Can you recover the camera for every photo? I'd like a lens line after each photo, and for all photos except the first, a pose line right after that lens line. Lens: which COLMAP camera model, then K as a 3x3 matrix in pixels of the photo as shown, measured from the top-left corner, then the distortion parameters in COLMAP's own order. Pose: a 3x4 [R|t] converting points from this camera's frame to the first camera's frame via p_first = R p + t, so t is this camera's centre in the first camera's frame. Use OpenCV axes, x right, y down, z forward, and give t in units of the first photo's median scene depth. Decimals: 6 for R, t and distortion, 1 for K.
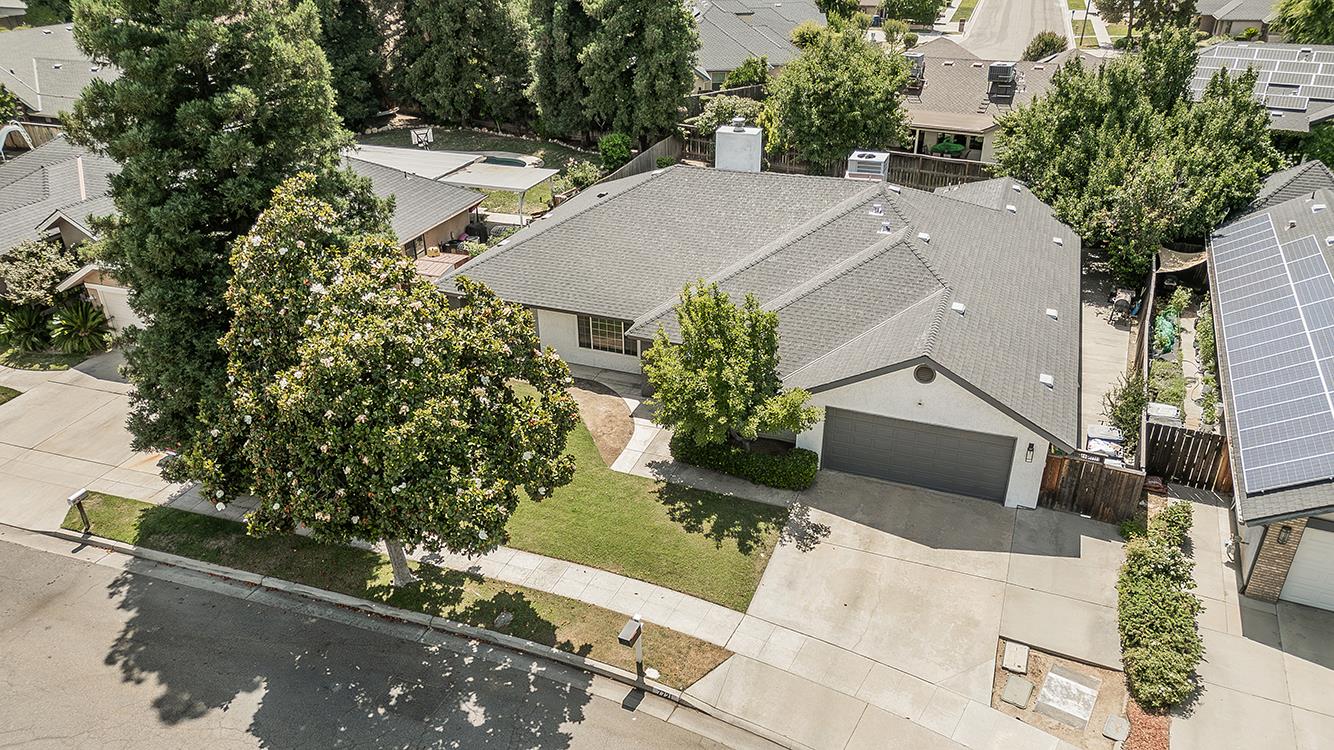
lens RADIAL K [[948.3, 0, 662.3], [0, 948.3, 420.2], [0, 0, 1]] dist [0.033360, -0.003558]
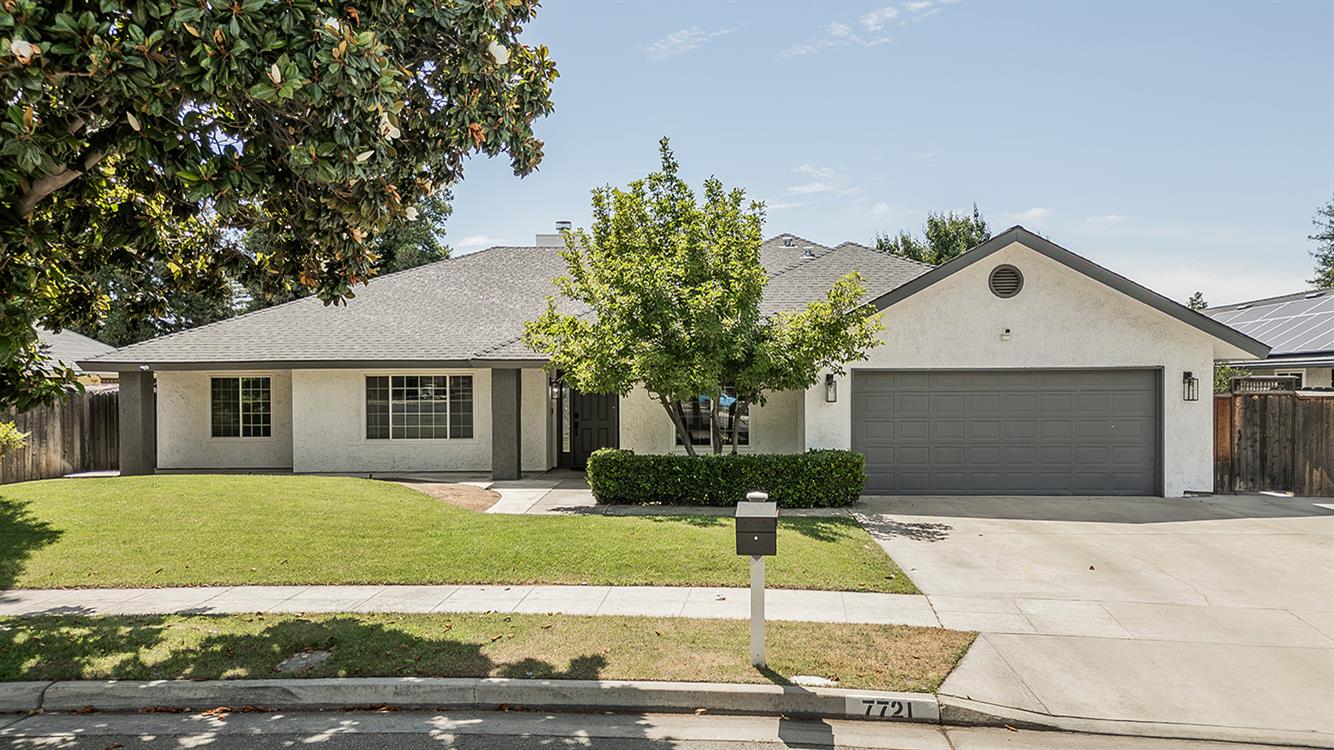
lens RADIAL K [[948.3, 0, 662.3], [0, 948.3, 420.2], [0, 0, 1]] dist [0.033360, -0.003558]
pose [[0.944581, -0.006857, 0.328208, -0.154442], [0.161581, 0.880000, -0.446645, 0.297591], [-0.285760, 0.474924, 0.832339, 0.633565]]
